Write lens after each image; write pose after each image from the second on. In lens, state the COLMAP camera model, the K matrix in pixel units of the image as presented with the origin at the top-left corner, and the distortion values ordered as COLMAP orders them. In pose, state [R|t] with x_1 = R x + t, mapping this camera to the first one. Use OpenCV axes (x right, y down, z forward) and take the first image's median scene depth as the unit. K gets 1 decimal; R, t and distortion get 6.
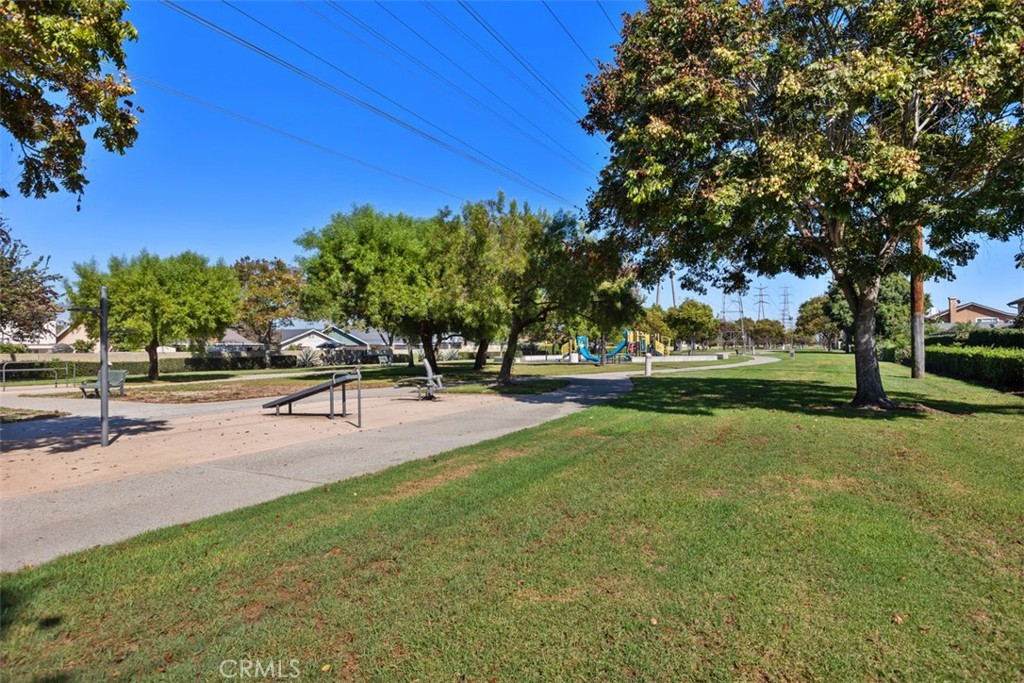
lens RADIAL K [[615.6, 0, 517.6], [0, 615.6, 342.8], [0, 0, 1]] dist [-0.001857, 0.000132]
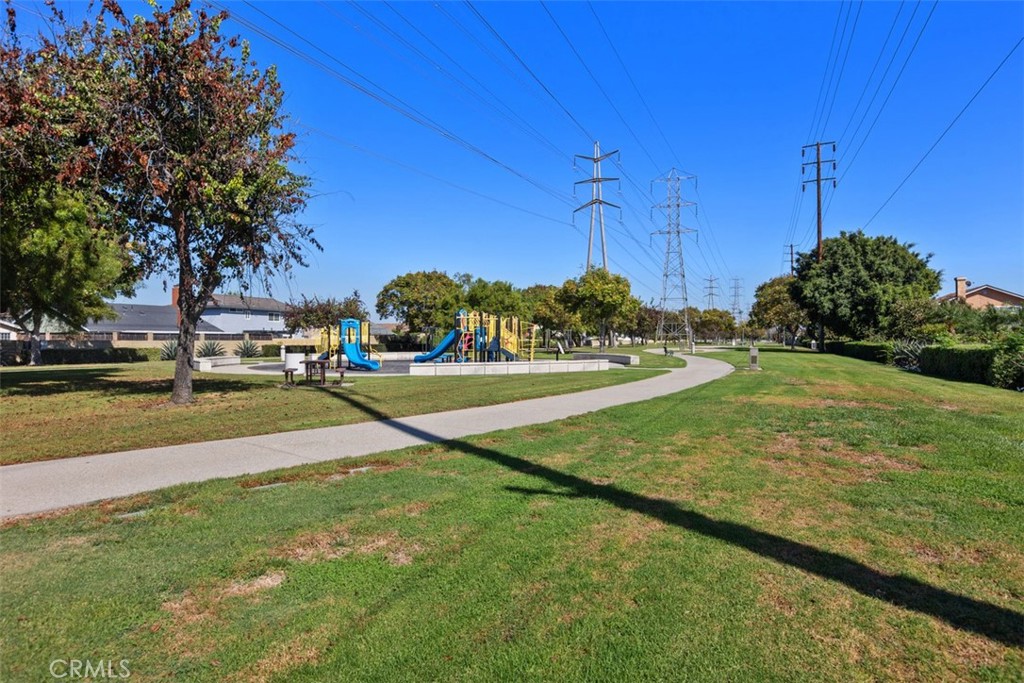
lens RADIAL K [[615.6, 0, 508.6], [0, 615.6, 343.5], [0, 0, 1]] dist [-0.001857, 0.000132]
pose [[0.998200, 0.011944, 0.058767, 0.125019], [-0.012788, 0.999820, 0.014007, 0.001024], [-0.058589, -0.014733, 0.998173, 0.295871]]
